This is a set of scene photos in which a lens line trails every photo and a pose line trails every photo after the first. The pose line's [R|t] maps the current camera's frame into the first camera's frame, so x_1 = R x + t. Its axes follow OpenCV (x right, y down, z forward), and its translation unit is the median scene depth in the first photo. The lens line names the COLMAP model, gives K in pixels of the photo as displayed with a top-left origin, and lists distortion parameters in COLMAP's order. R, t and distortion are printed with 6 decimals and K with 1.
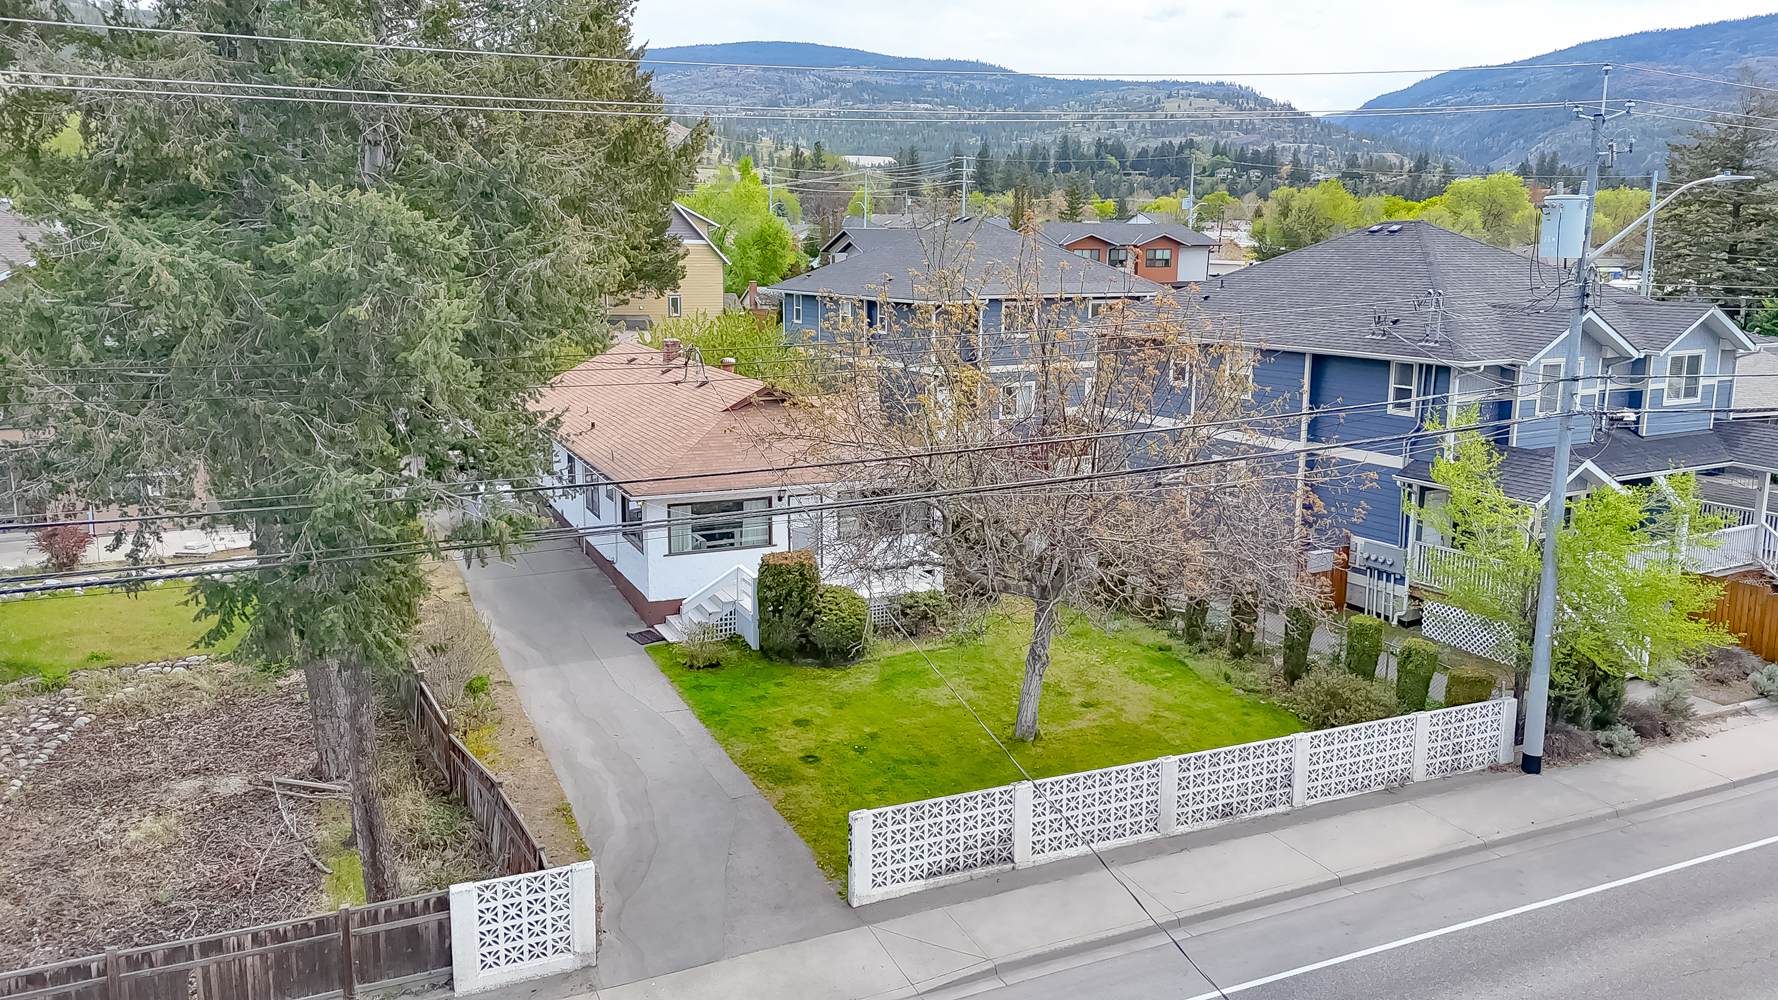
lens RADIAL K [[1298.2, 0, 885.9], [0, 1298.2, 501.4], [0, 0, 1]] dist [0.040582, -0.013414]
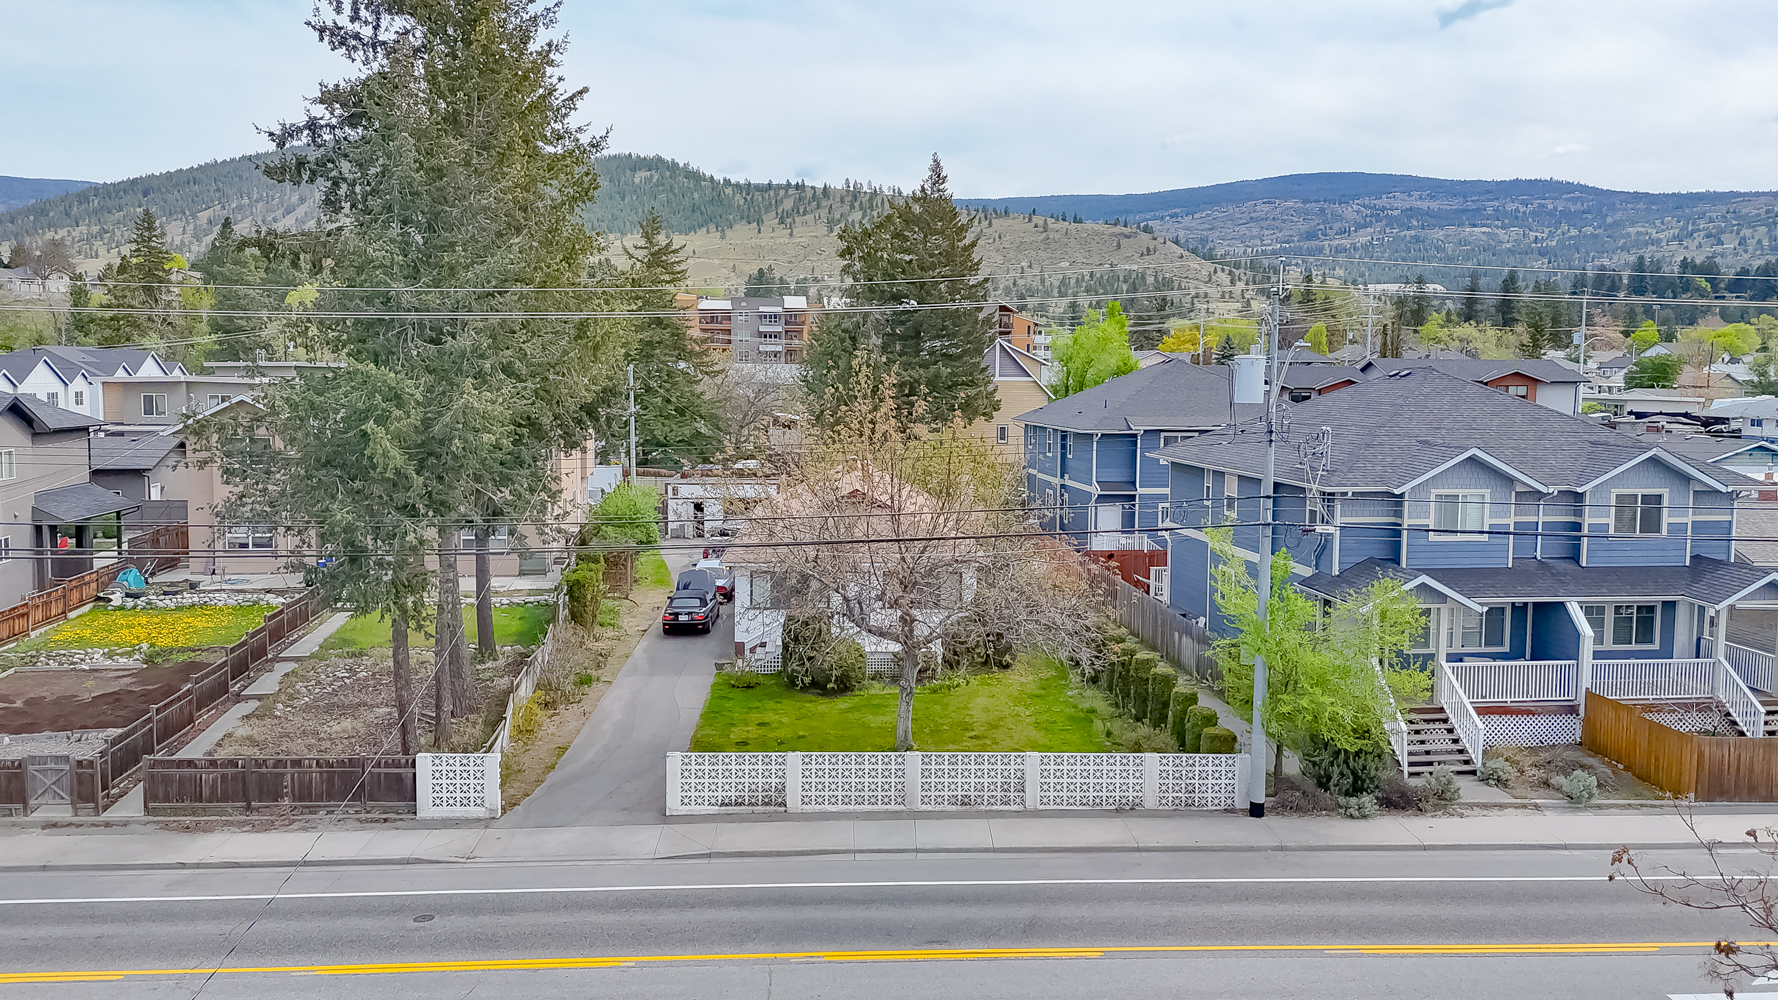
lens RADIAL K [[1298.2, 0, 889.7], [0, 1298.2, 500.2], [0, 0, 1]] dist [0.040582, -0.013414]
pose [[0.925114, 0.038531, -0.377730, 0.671934], [-0.076017, 0.993491, -0.084833, 0.045670], [0.372002, 0.107194, 0.922021, -0.304909]]
